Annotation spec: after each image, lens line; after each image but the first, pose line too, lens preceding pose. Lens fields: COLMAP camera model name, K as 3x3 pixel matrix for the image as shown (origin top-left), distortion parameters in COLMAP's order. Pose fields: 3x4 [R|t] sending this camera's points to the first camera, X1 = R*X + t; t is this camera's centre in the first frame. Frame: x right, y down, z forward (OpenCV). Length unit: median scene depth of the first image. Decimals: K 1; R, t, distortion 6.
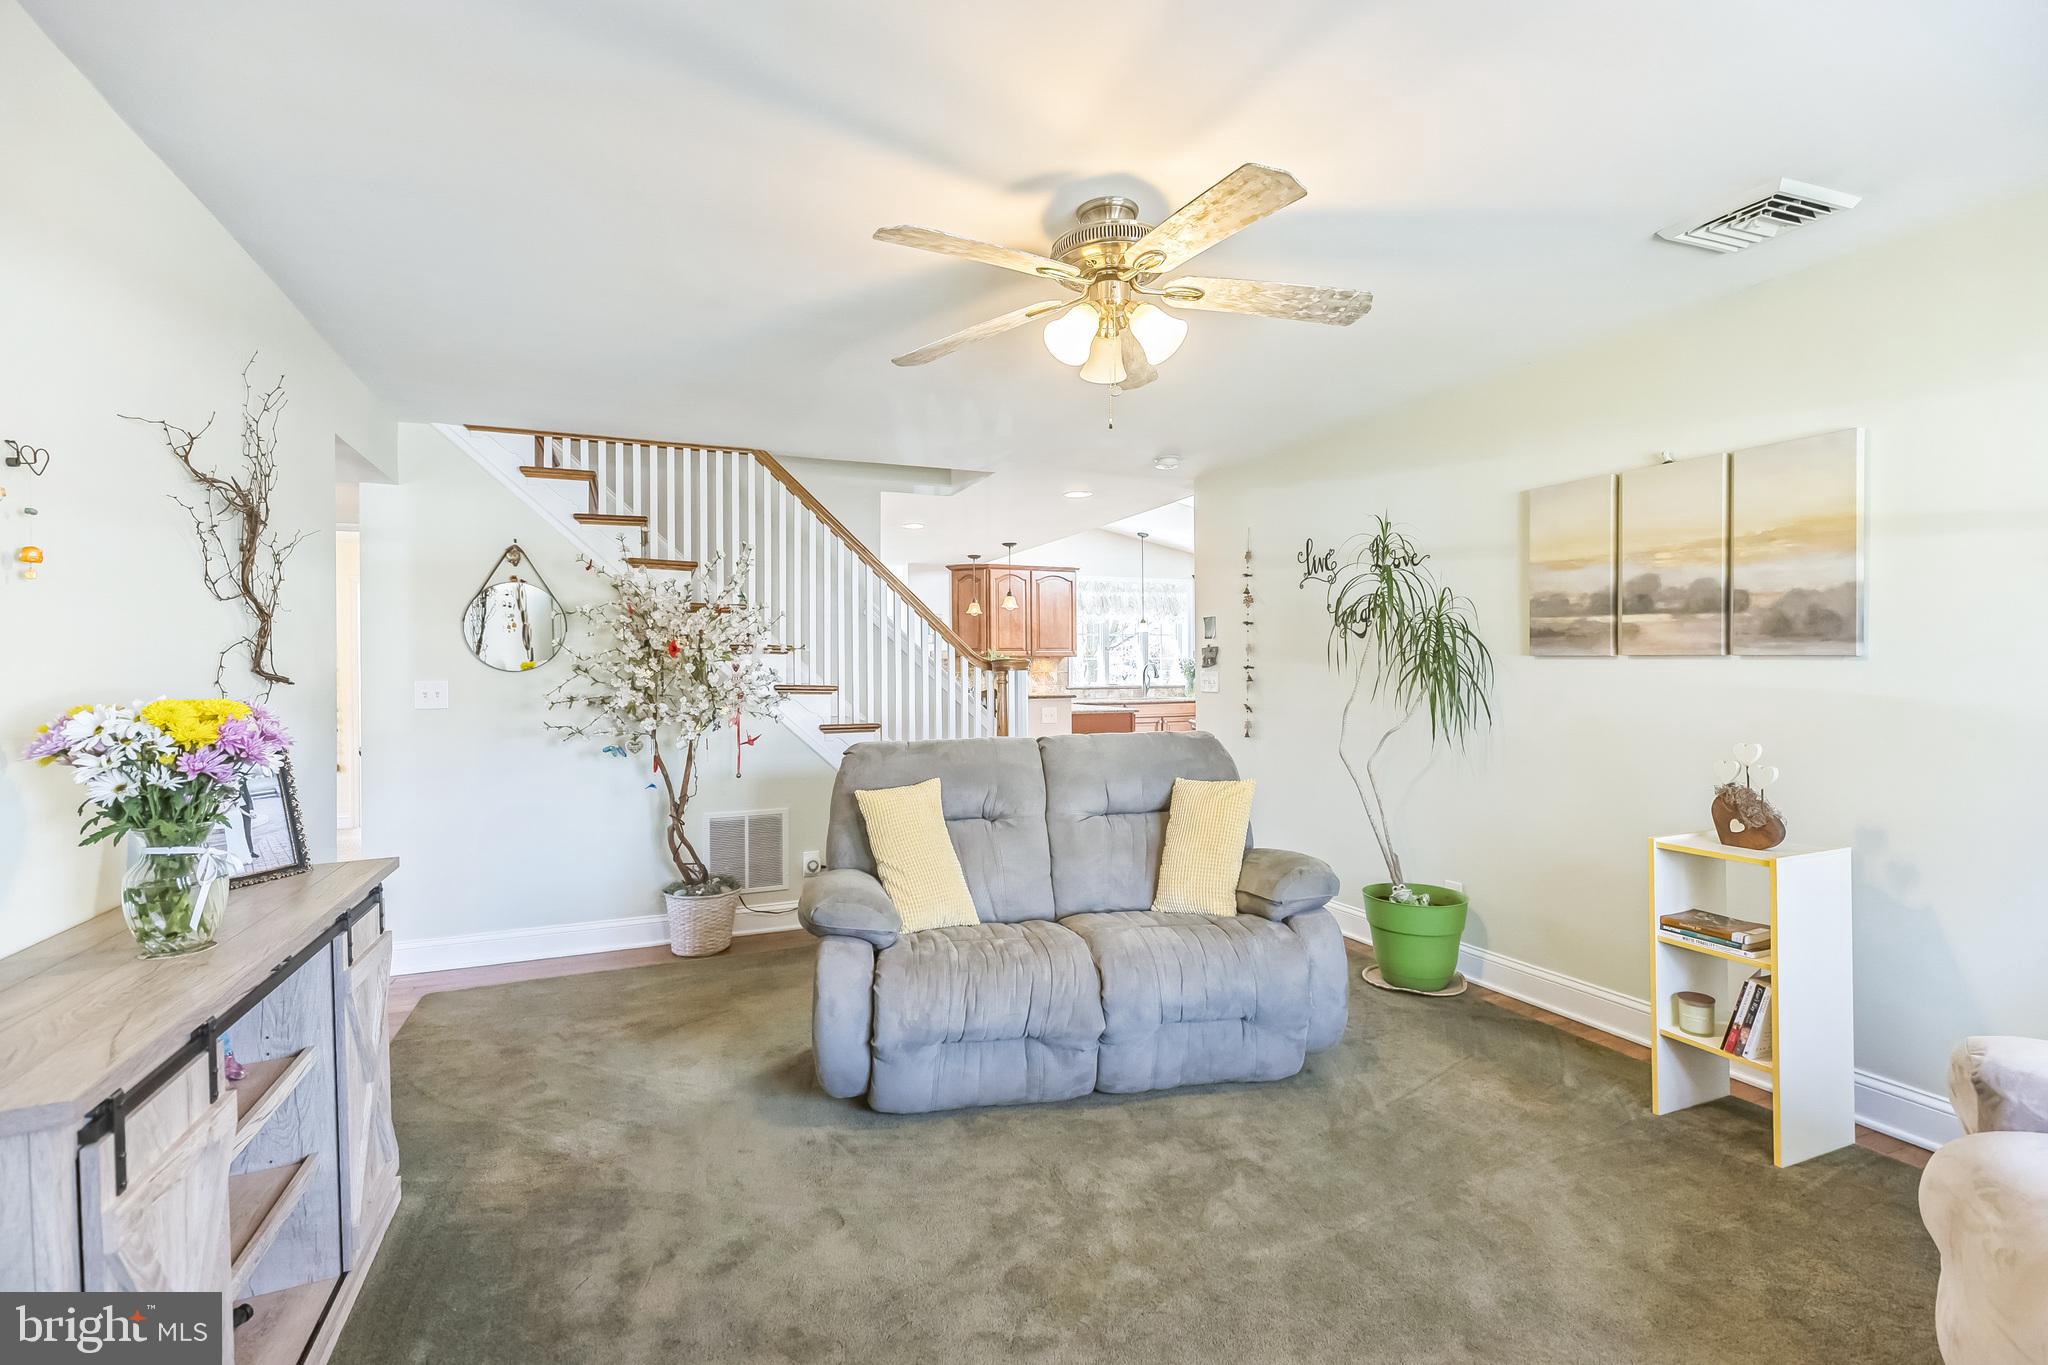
lens RADIAL K [[926.2, 0, 1022.6], [0, 926.2, 659.0], [0, 0, 1]] dist [0.022011, -0.008027]
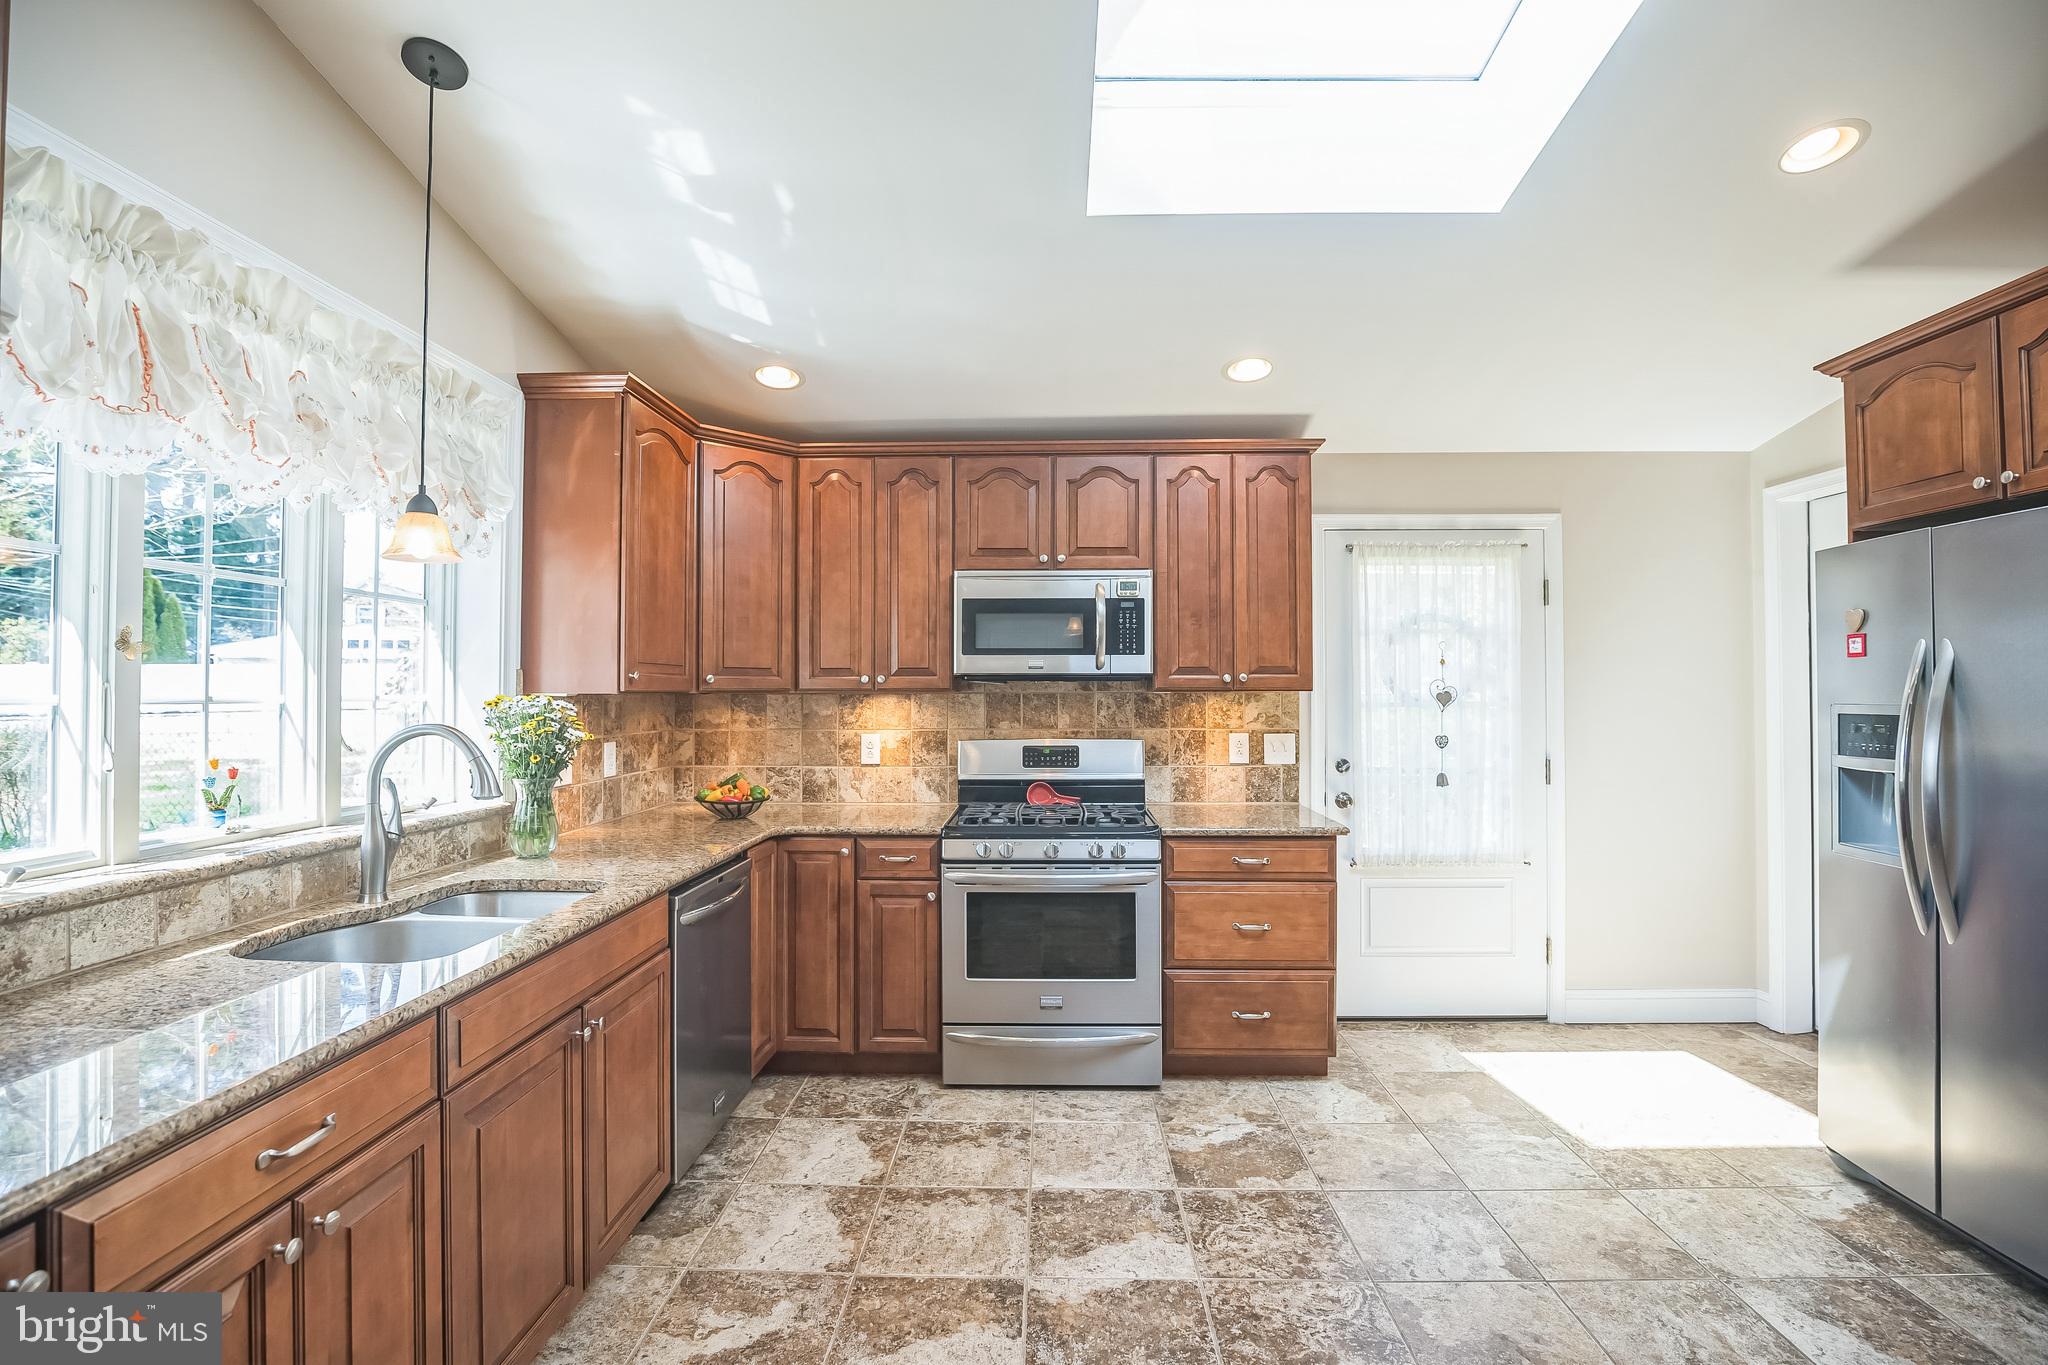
lens RADIAL K [[939.9, 0, 1024.6], [0, 939.9, 675.3], [0, 0, 1]] dist [-0.031897, 0.000347]
pose [[0.415854, 0.022381, 0.909156, 0.032018], [-0.012637, 0.999743, -0.018831, -0.013462], [-0.909343, -0.003658, 0.416030, 2.660435]]
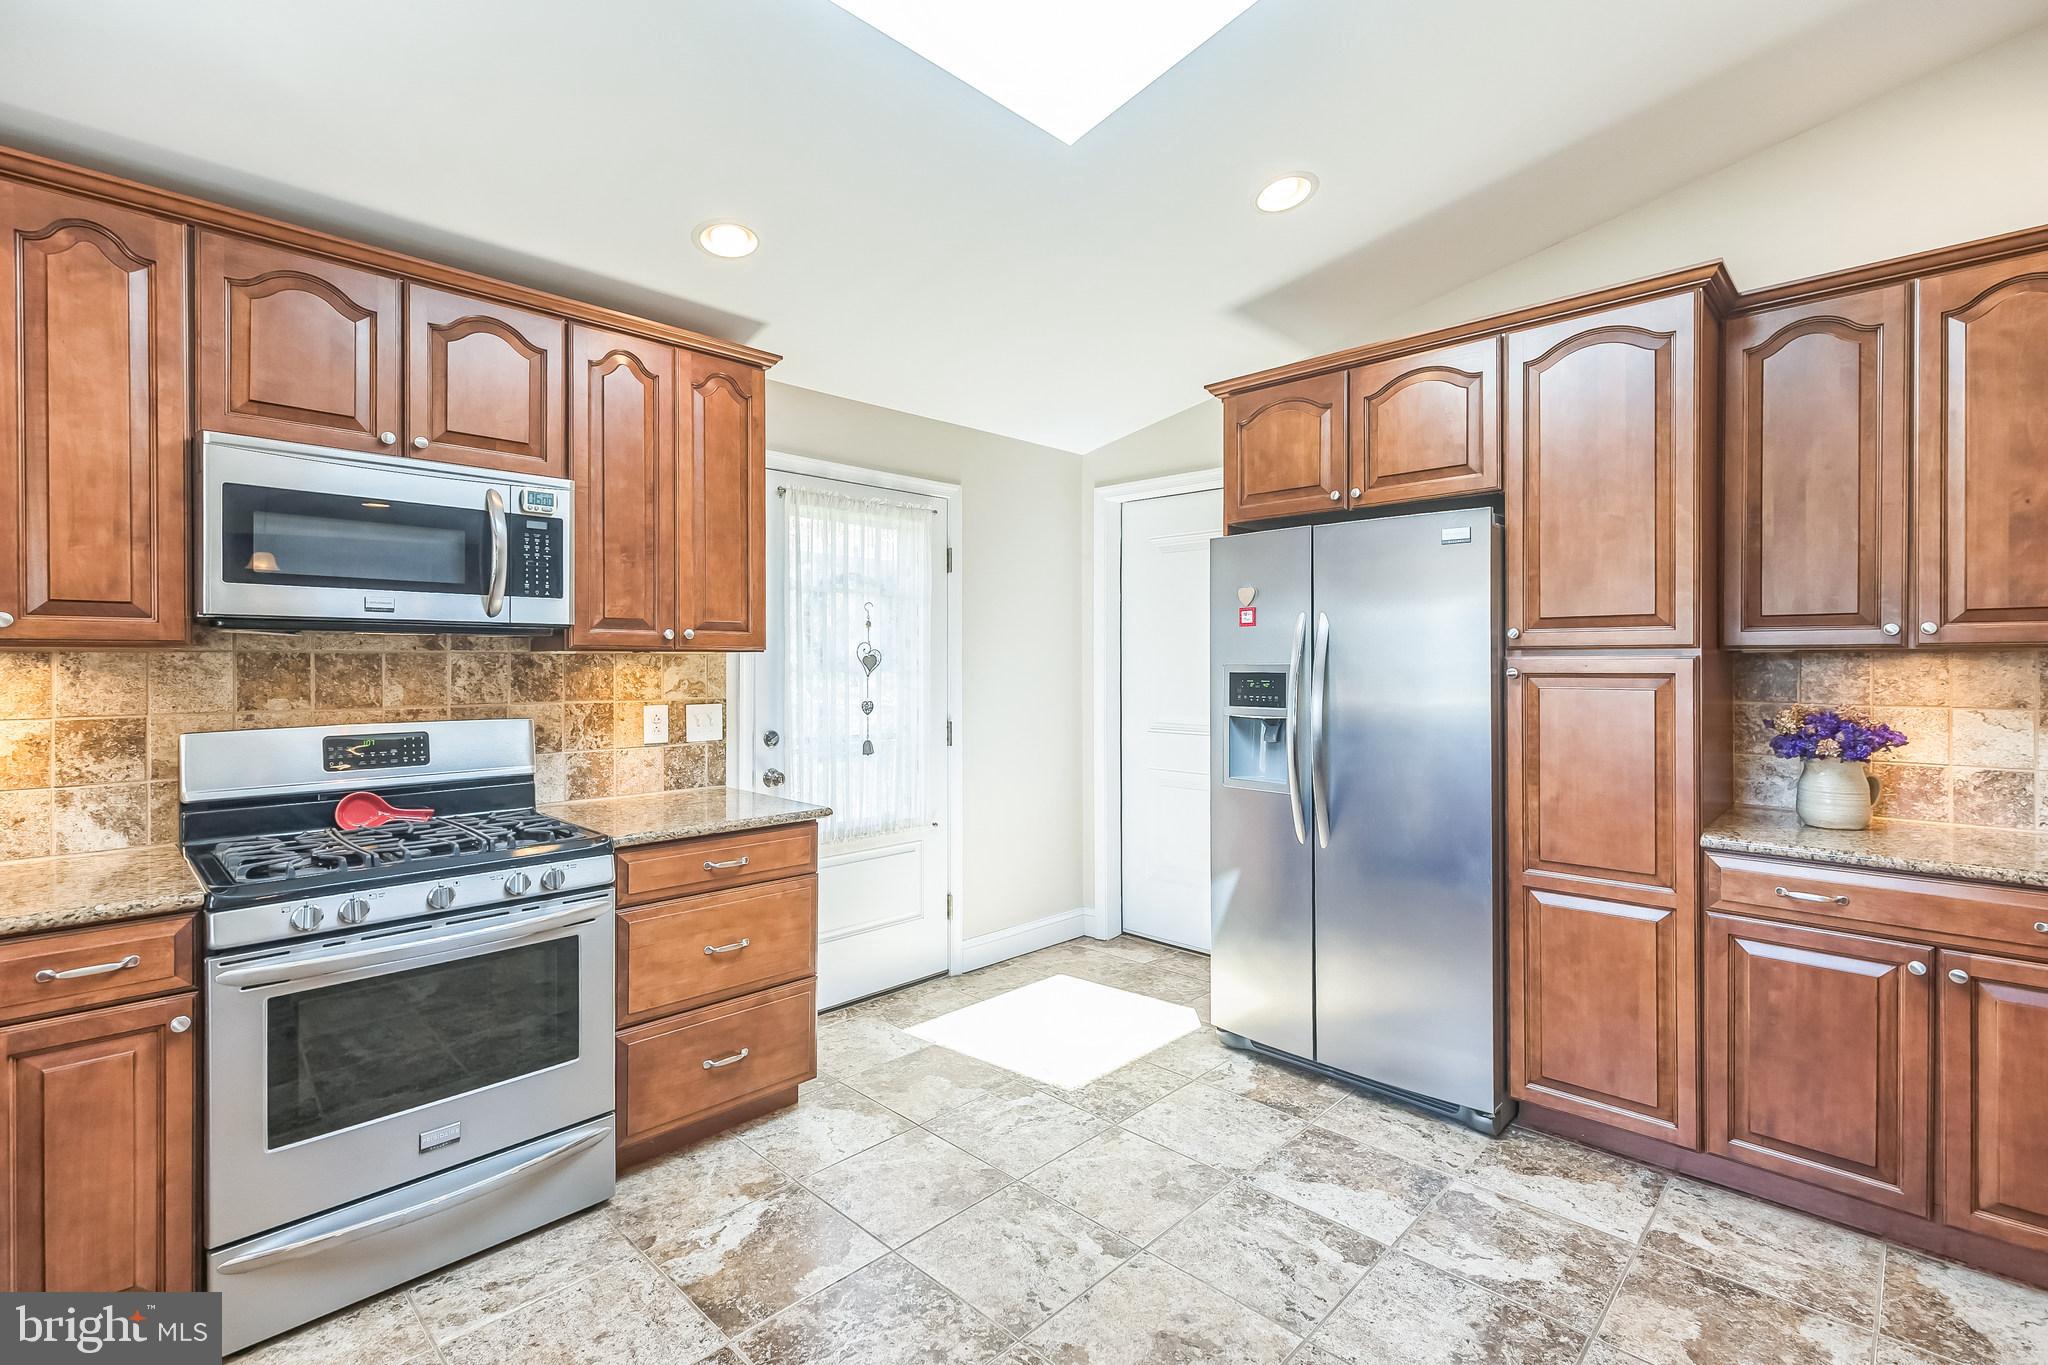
lens RADIAL K [[931.6, 0, 1029.5], [0, 931.6, 663.1], [0, 0, 1]] dist [0.009169, -0.001182]
pose [[-0.388587, 0.007161, 0.921384, 0.224287], [-0.008720, 0.999896, -0.011449, -0.000342], [-0.921371, -0.012483, -0.388484, 2.939443]]
